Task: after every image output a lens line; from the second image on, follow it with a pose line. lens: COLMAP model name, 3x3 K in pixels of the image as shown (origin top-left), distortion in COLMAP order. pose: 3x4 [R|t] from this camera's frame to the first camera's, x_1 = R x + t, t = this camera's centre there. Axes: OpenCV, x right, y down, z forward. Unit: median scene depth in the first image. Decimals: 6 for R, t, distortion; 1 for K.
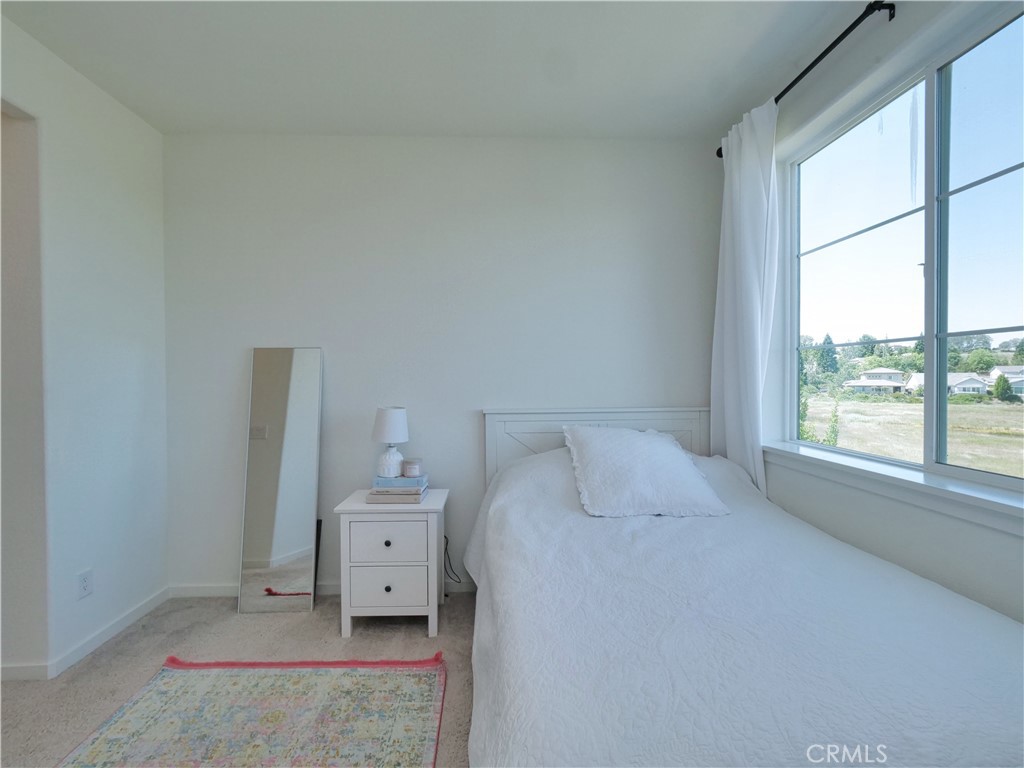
lens RADIAL K [[438.1, 0, 497.6], [0, 438.1, 382.8], [0, 0, 1]] dist [-0.007785, -0.000548]
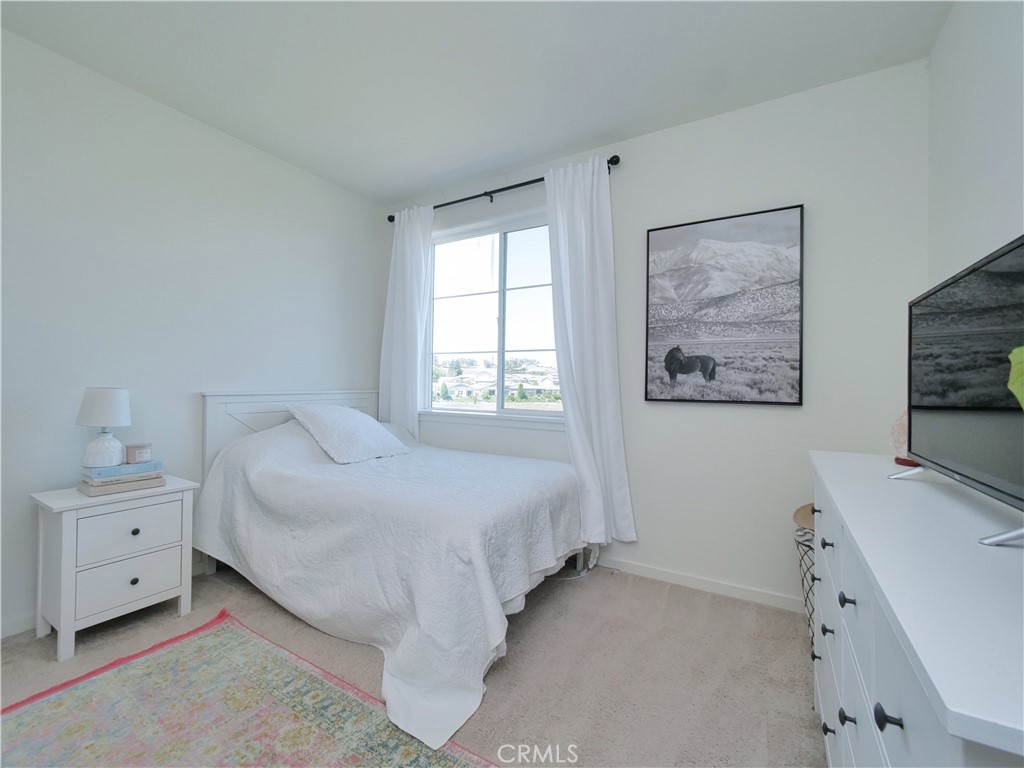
lens RADIAL K [[438.1, 0, 497.6], [0, 438.1, 382.8], [0, 0, 1]] dist [-0.007785, -0.000548]
pose [[0.552970, 0.015118, 0.833064, -0.590456], [-0.008244, 0.999886, -0.012673, 0.055906], [-0.833161, 0.000141, 0.553031, -0.147113]]
